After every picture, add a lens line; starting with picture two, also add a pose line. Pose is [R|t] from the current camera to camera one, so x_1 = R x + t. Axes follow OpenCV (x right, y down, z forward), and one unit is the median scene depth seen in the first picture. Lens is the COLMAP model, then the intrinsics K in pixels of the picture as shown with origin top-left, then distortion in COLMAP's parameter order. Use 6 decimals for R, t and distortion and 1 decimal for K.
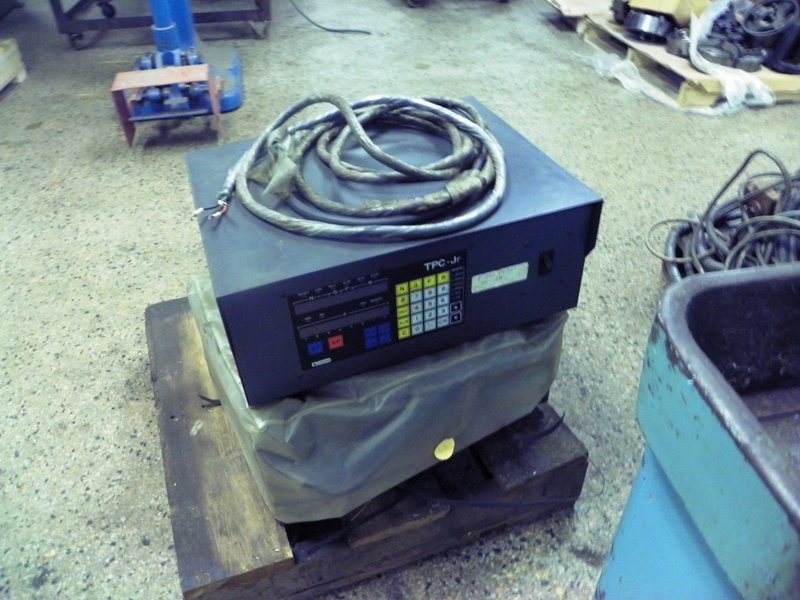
lens RADIAL K [[626.4, 0, 400.0], [0, 626.4, 300.0], [0, 0, 1]] dist [-0.171561, 0.115961]
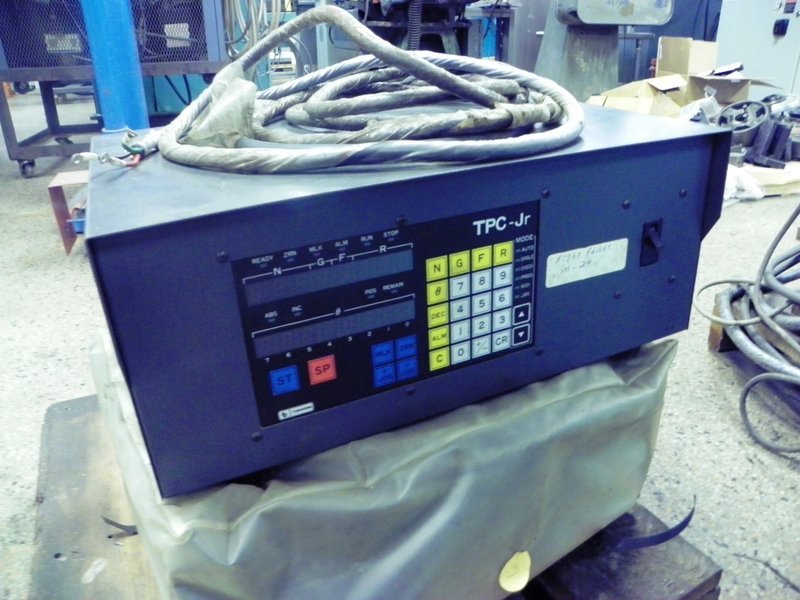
lens RADIAL K [[626.4, 0, 400.0], [0, 626.4, 300.0], [0, 0, 1]] dist [-0.171561, 0.115961]
pose [[0.997608, -0.038834, 0.057185, -0.060097], [0.052294, 0.965005, -0.256962, 0.145446], [-0.045205, 0.259338, 0.964728, 0.427936]]
